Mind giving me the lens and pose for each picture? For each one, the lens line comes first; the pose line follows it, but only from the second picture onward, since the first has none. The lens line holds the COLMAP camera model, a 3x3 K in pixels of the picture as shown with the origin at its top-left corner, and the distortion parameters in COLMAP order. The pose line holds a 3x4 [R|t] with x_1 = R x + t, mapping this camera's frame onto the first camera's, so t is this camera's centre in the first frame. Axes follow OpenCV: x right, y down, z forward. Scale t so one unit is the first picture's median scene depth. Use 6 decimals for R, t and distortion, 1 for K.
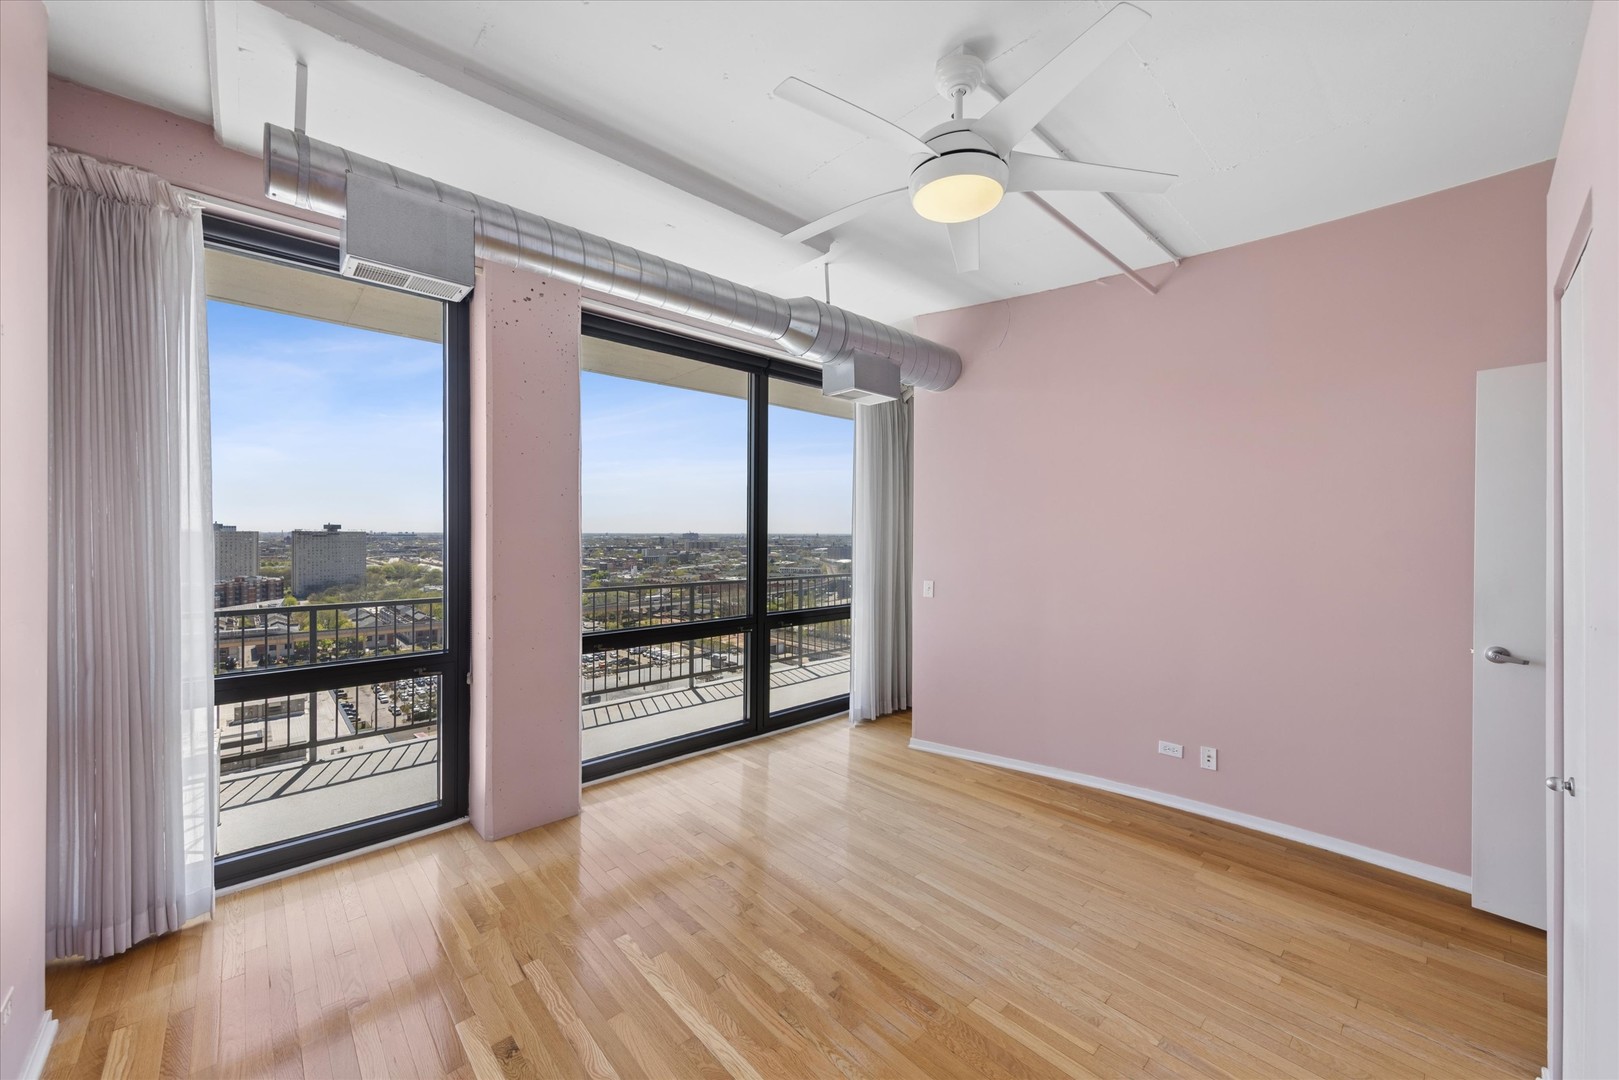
lens RADIAL K [[612.1, 0, 798.6], [0, 612.1, 536.6], [0, 0, 1]] dist [0.006236, -0.000918]
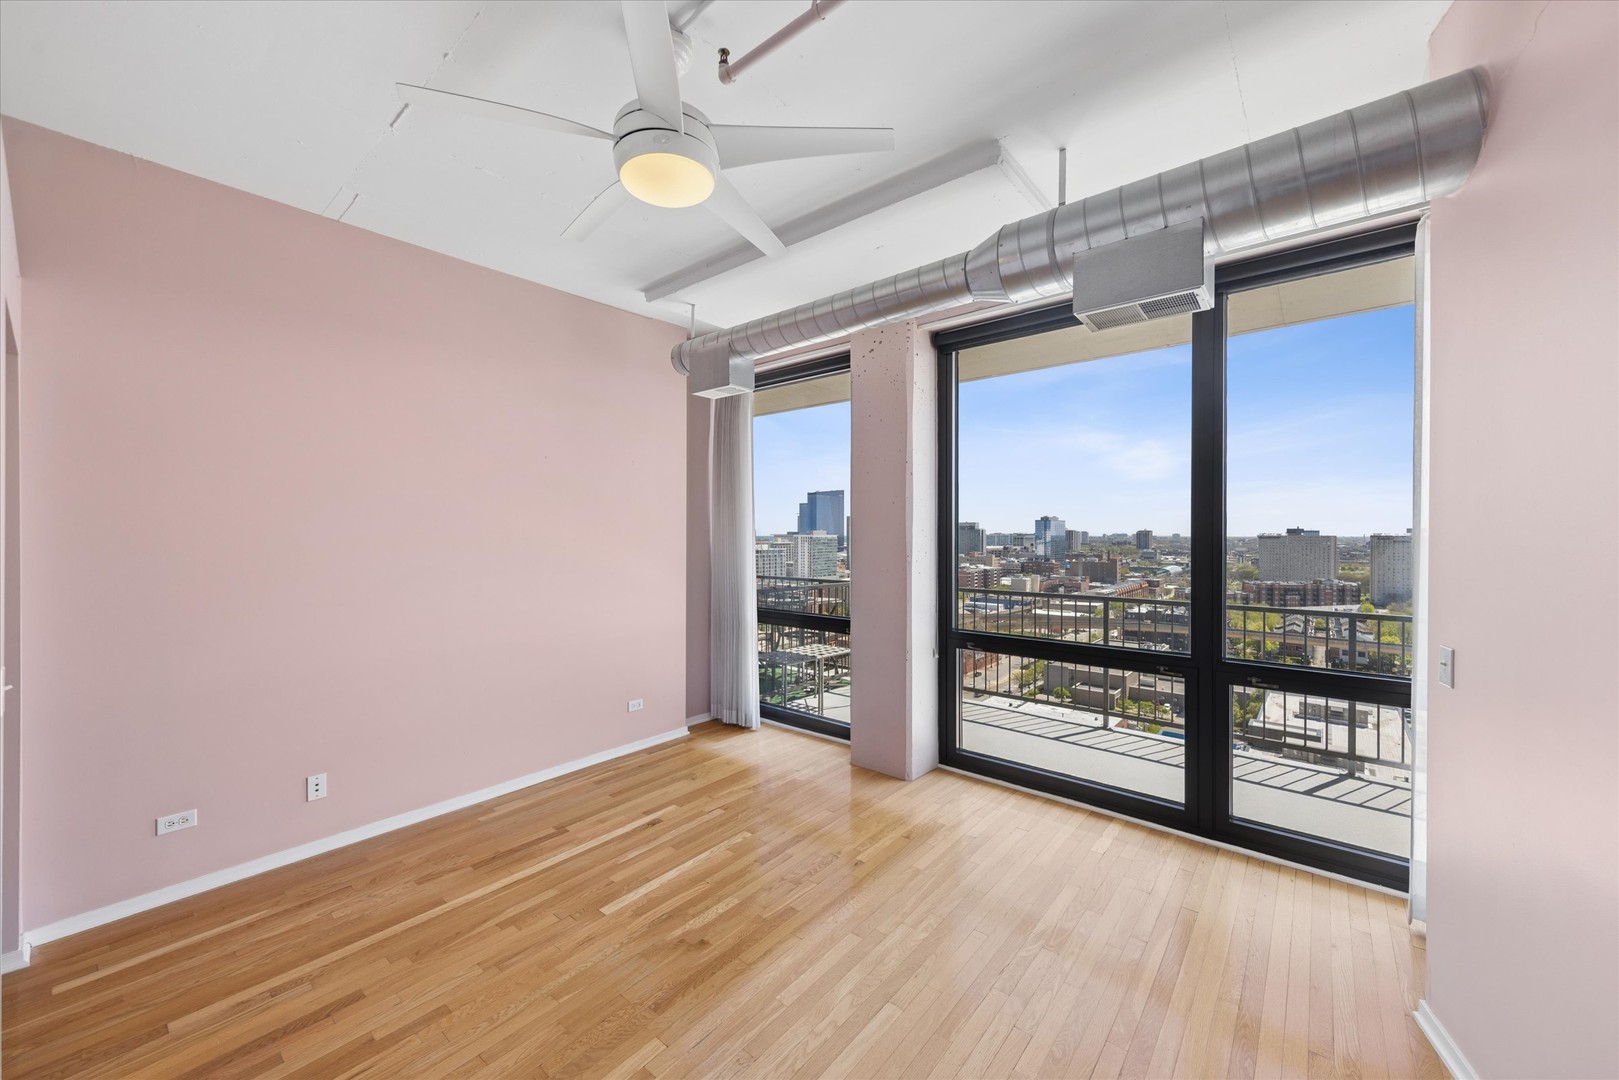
lens RADIAL K [[612.1, 0, 817.3], [0, 612.1, 540.9], [0, 0, 1]] dist [0.006236, -0.000918]
pose [[0.134532, 0.006435, -0.990888, 0.613177], [-0.006859, 0.999961, 0.005563, -0.000794], [0.990885, 0.006048, 0.134571, 0.553047]]
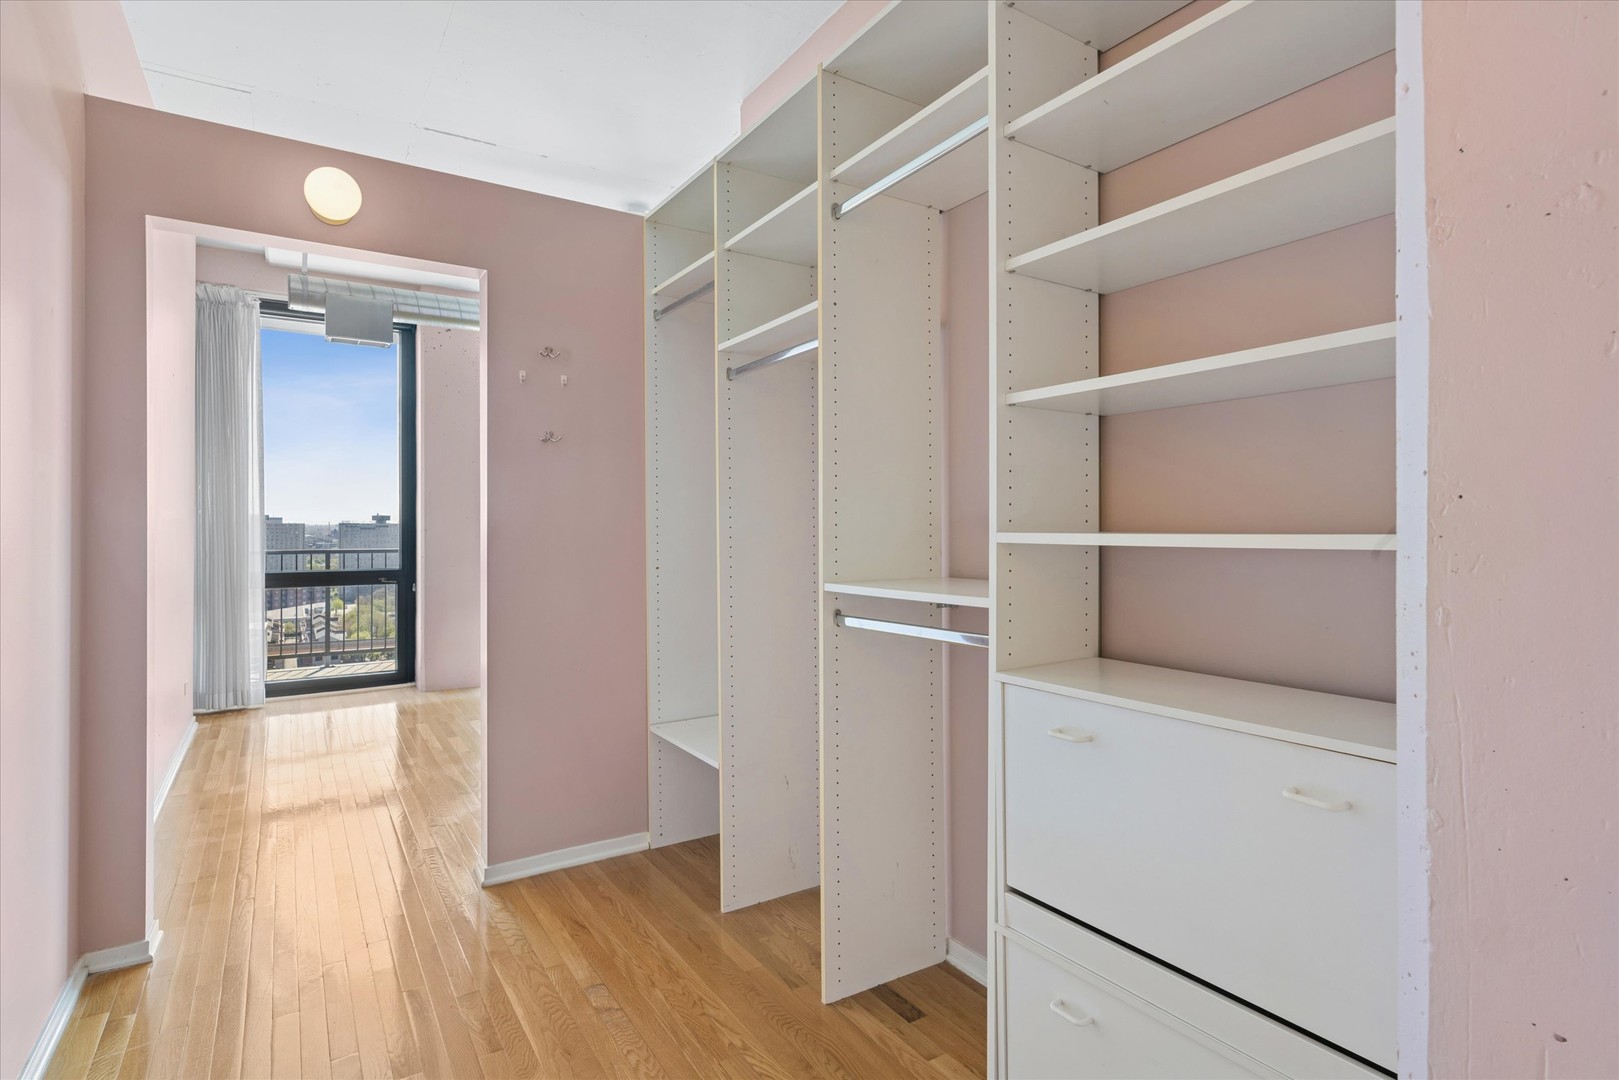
lens RADIAL K [[813.4, 0, 801.6], [0, 813.4, 528.5], [0, 0, 1]] dist [0.002980, -0.000466]
pose [[0.985014, -0.000917, -0.172474, 0.510597], [0.000525, 0.999997, -0.002320, 0.068492], [0.172475, 0.002194, 0.985011, -0.545522]]
